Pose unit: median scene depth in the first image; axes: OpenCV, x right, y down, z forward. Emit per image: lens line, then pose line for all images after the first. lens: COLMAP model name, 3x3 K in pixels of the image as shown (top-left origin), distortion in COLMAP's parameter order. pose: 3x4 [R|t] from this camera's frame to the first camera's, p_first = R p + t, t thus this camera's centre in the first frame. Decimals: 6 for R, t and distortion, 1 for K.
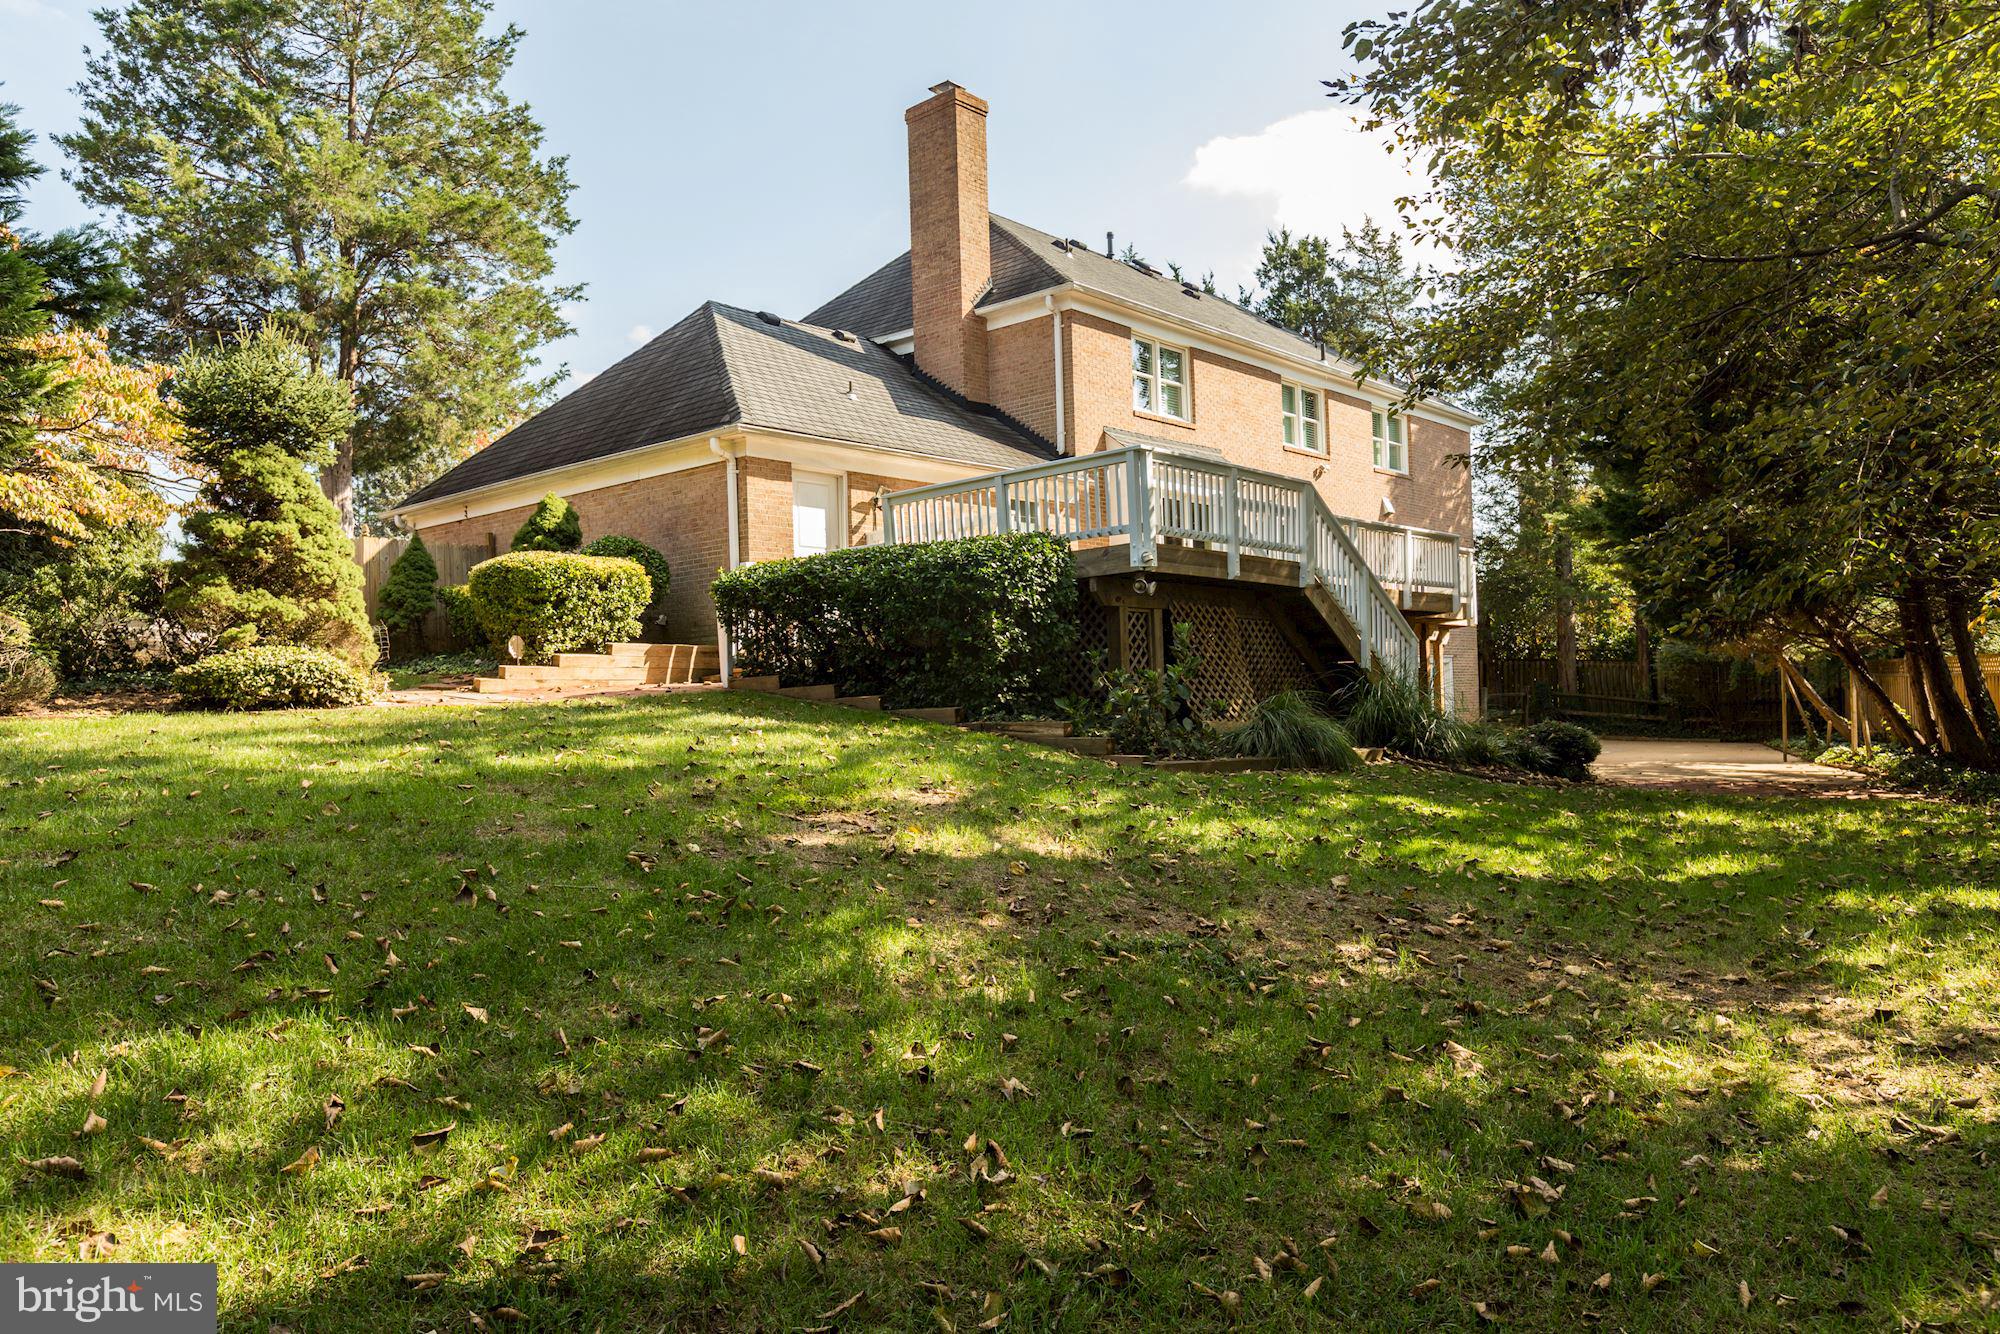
lens RADIAL K [[1381.0, 0, 998.1], [0, 1381.0, 669.7], [0, 0, 1]] dist [0.000310, -0.000060]
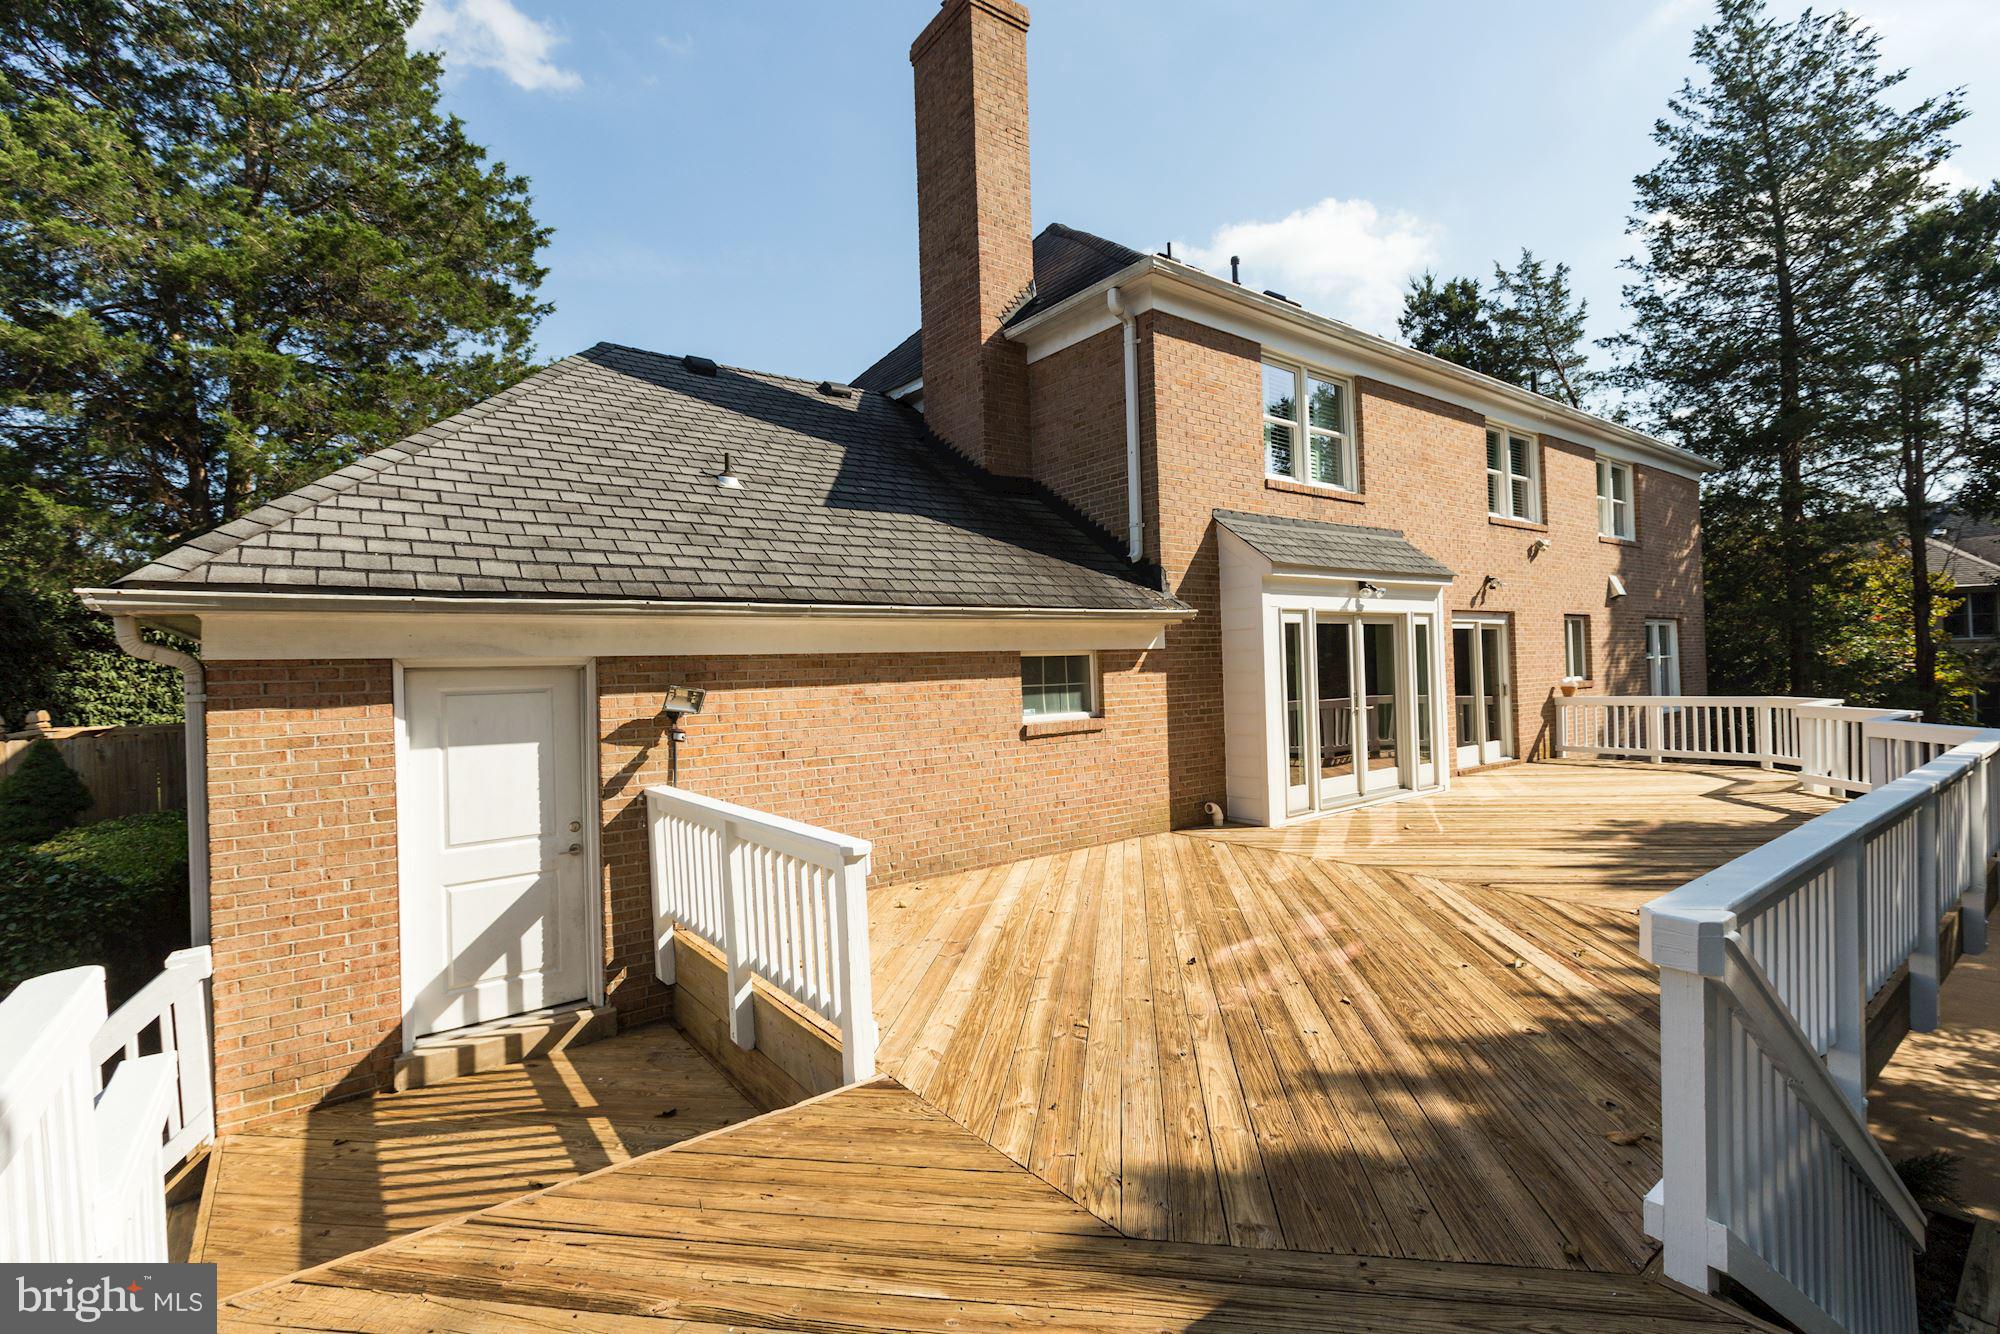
lens RADIAL K [[942.0, 0, 999.8], [0, 942.0, 650.7], [0, 0, 1]] dist [0.024263, 0.000019]
pose [[0.984273, -0.011161, -0.176301, 0.049337], [0.010366, 0.999932, -0.005430, -0.098845], [0.176350, 0.003518, 0.984321, 0.506437]]
